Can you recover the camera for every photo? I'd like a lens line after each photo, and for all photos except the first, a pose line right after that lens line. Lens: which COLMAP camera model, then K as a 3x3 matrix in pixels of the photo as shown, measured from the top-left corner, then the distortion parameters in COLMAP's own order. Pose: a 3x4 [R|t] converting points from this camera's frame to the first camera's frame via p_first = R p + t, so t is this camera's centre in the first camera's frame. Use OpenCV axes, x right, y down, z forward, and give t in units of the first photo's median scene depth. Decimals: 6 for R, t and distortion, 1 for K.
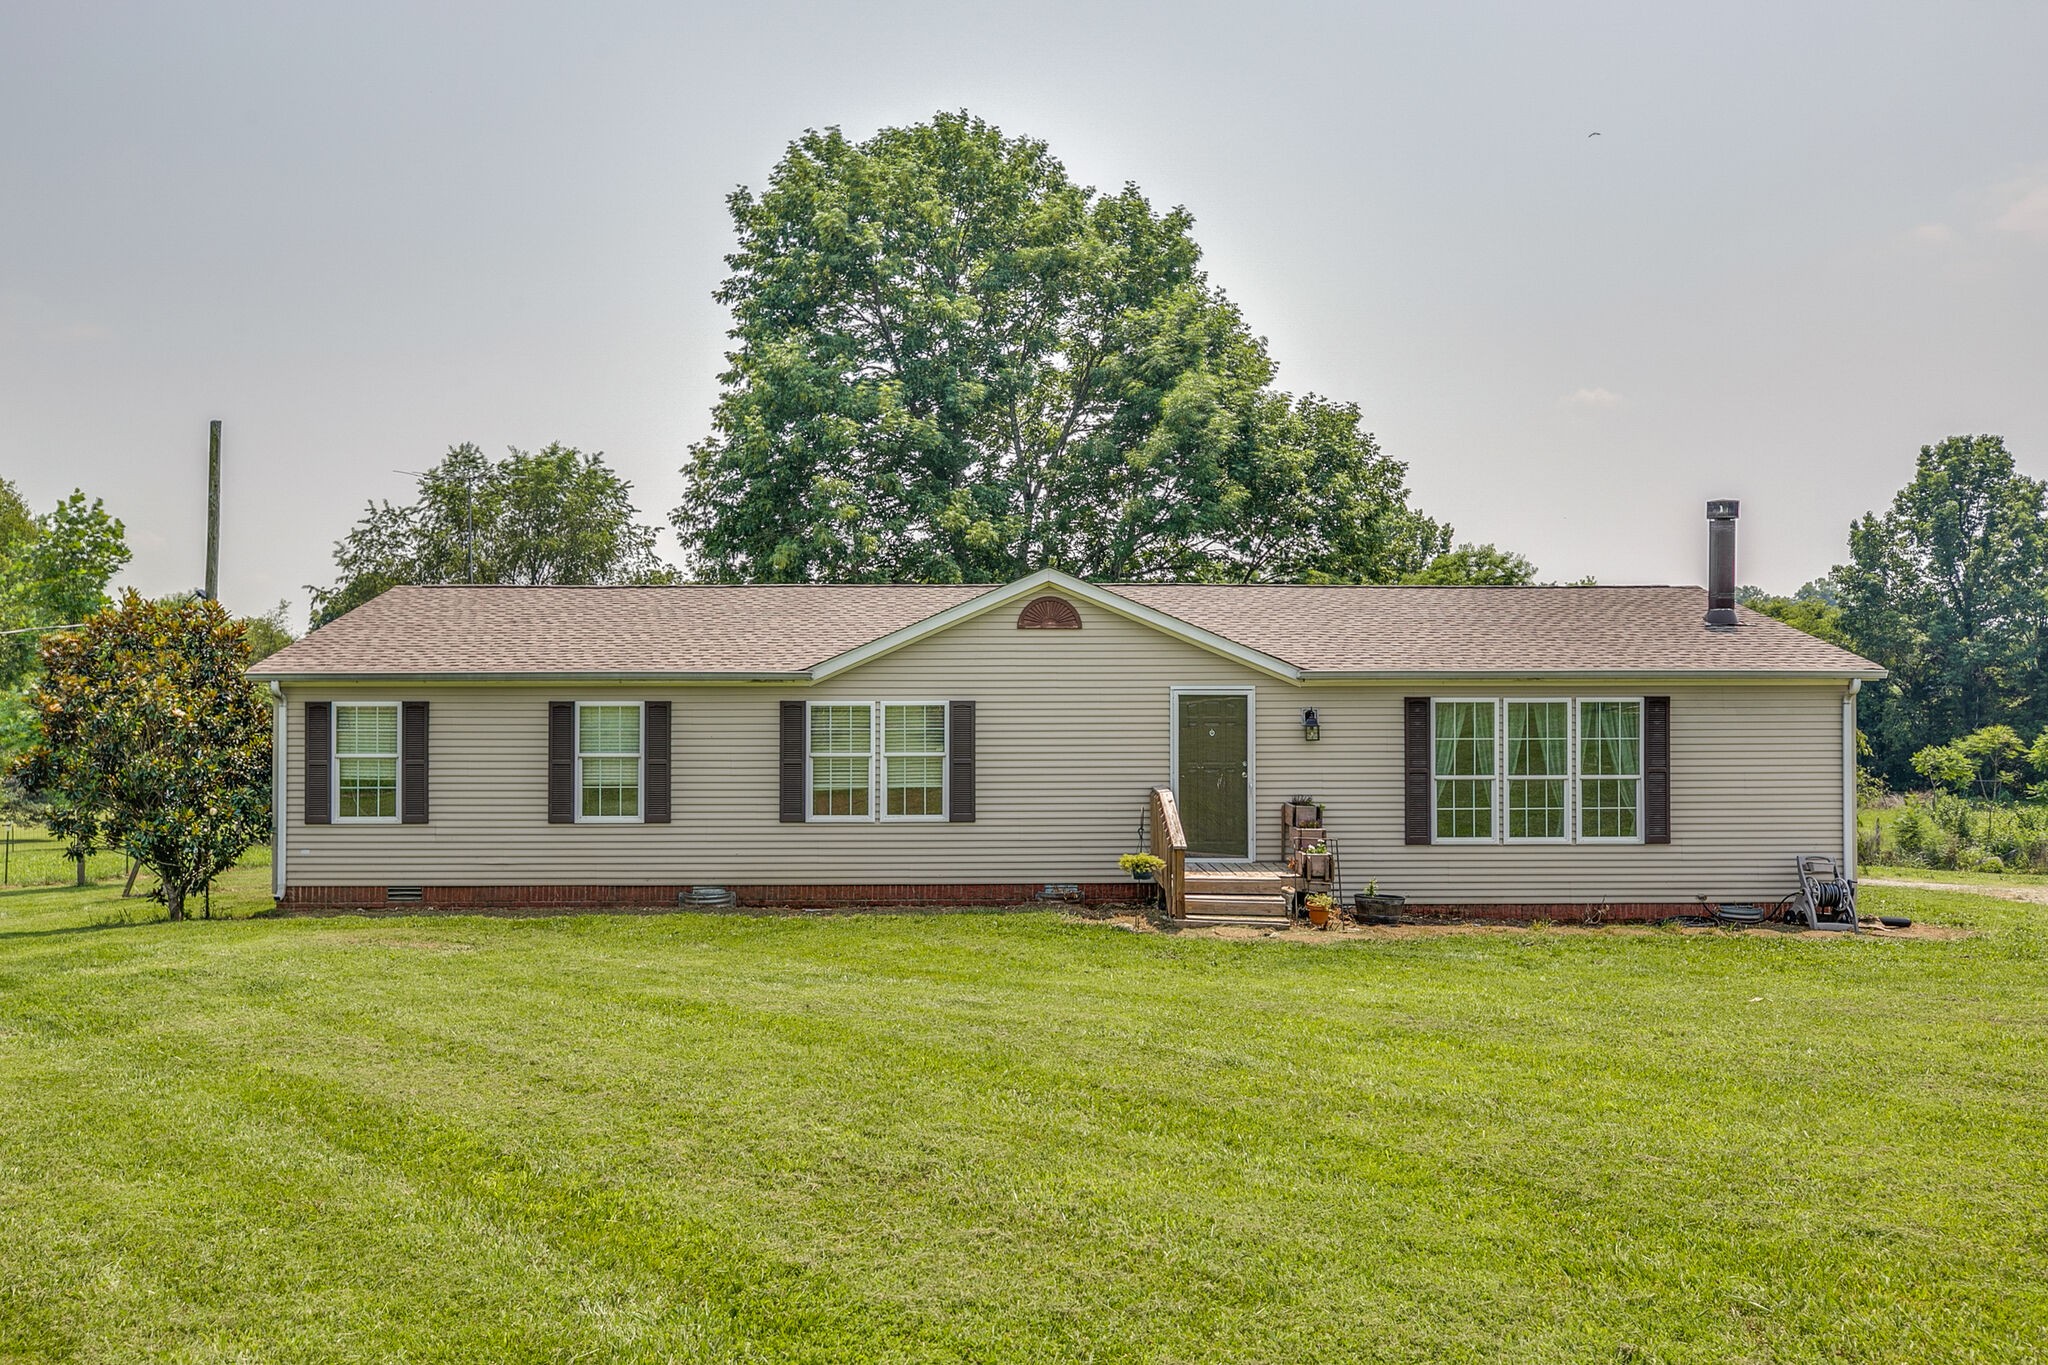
lens RADIAL K [[1560.4, 0, 974.7], [0, 1560.4, 683.8], [0, 0, 1]] dist [-0.001450, 0.007092]
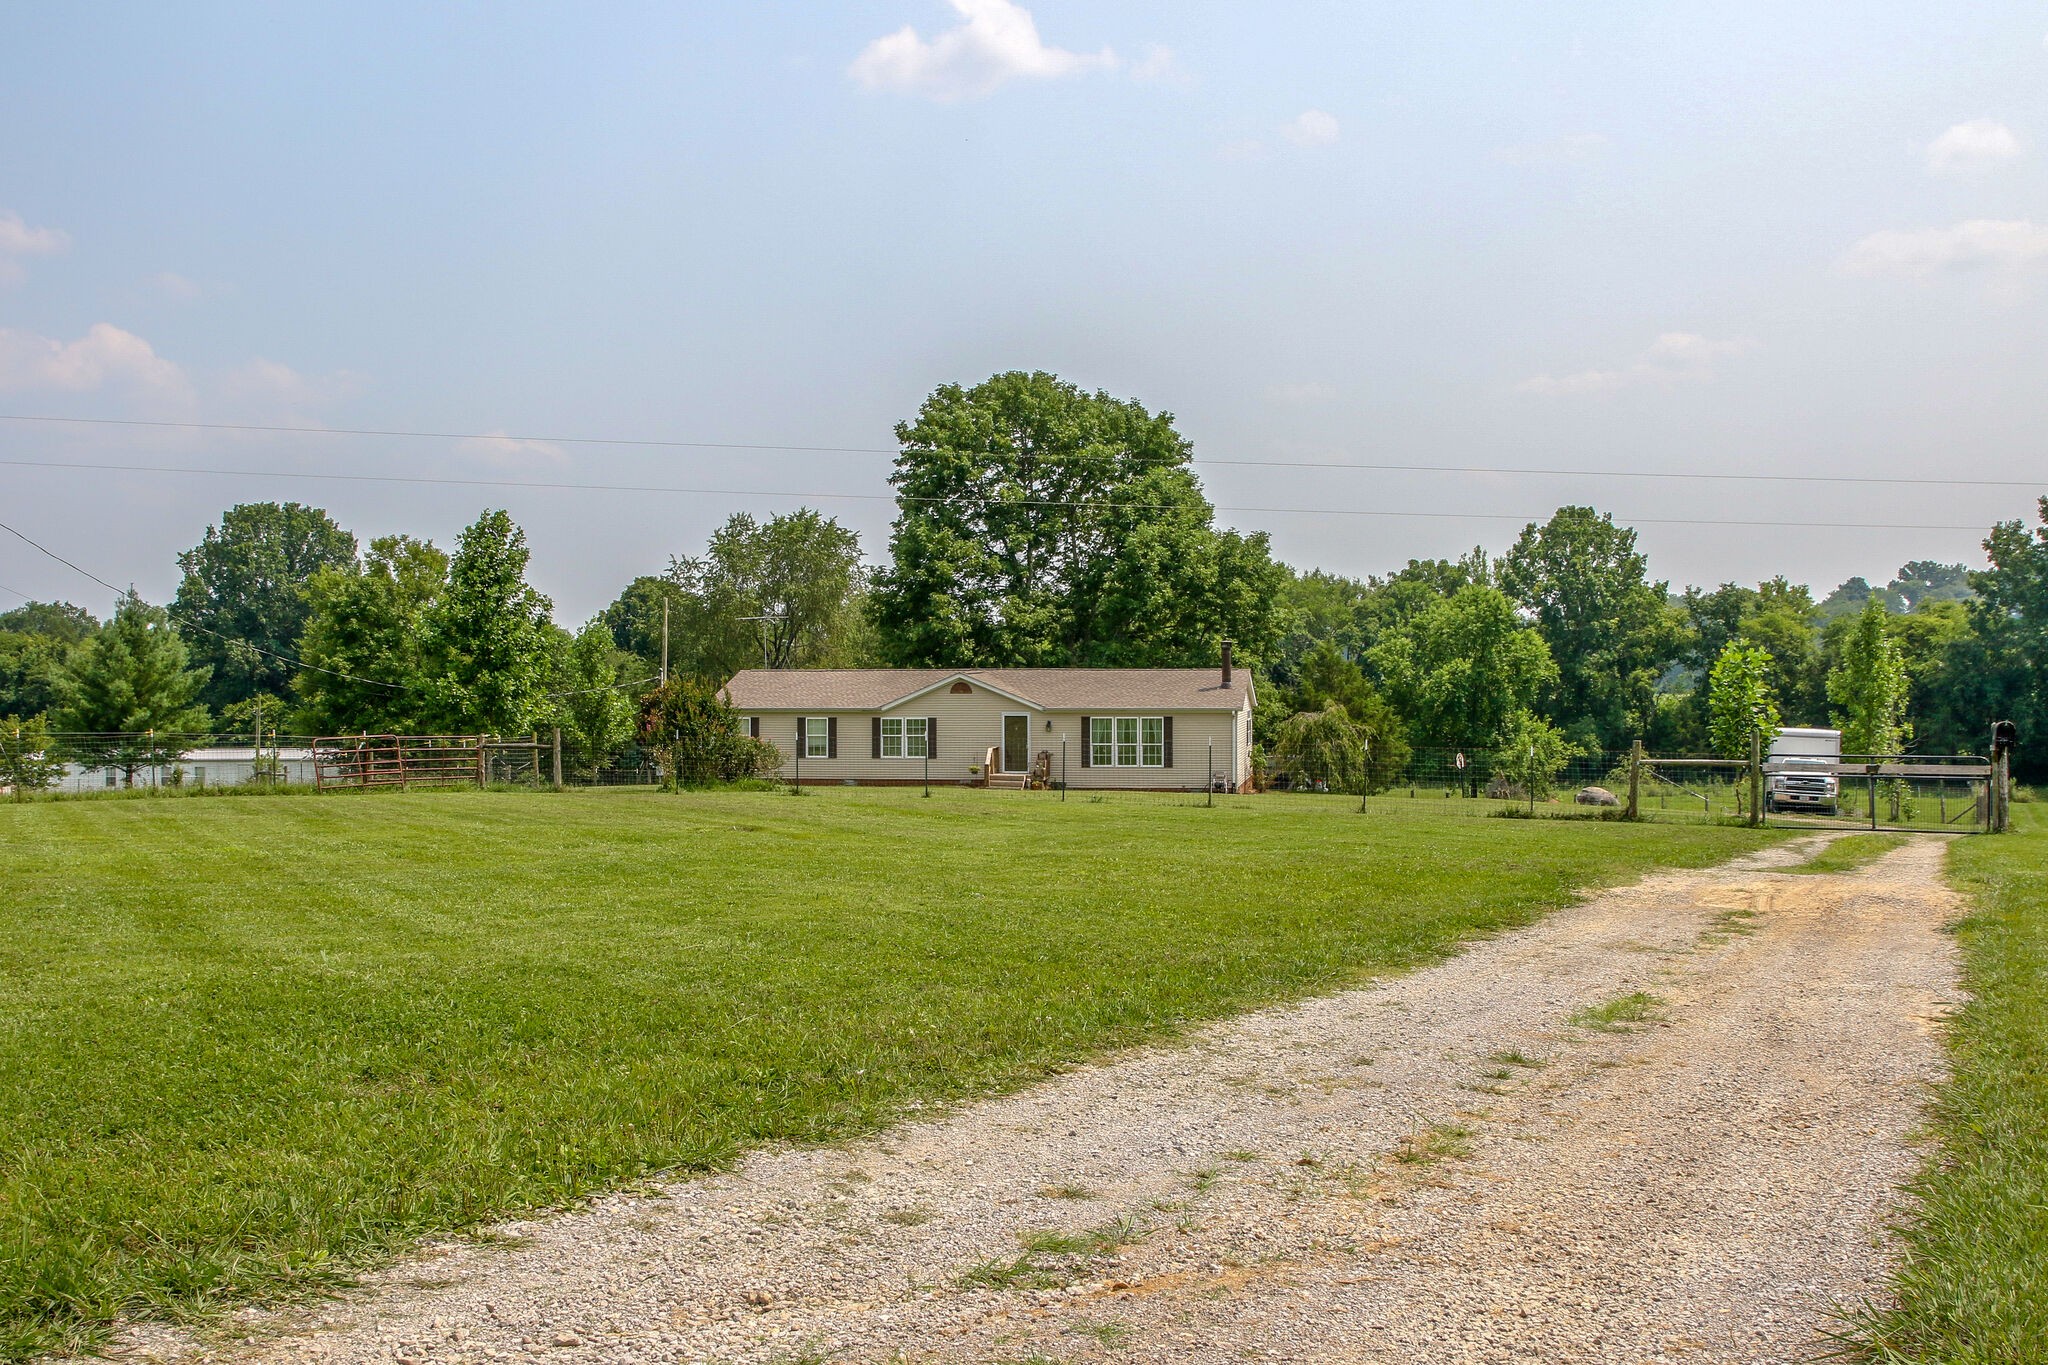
lens RADIAL K [[1929.0, 0, 1024.0], [0, 1929.0, 682.5], [0, 0, 1]] dist [0.021237, 0.007736]
pose [[0.988609, 0.000411, -0.150505, 0.492074], [0.001383, 0.999929, 0.011811, -0.068051], [0.150499, -0.011885, 0.988539, -1.787478]]
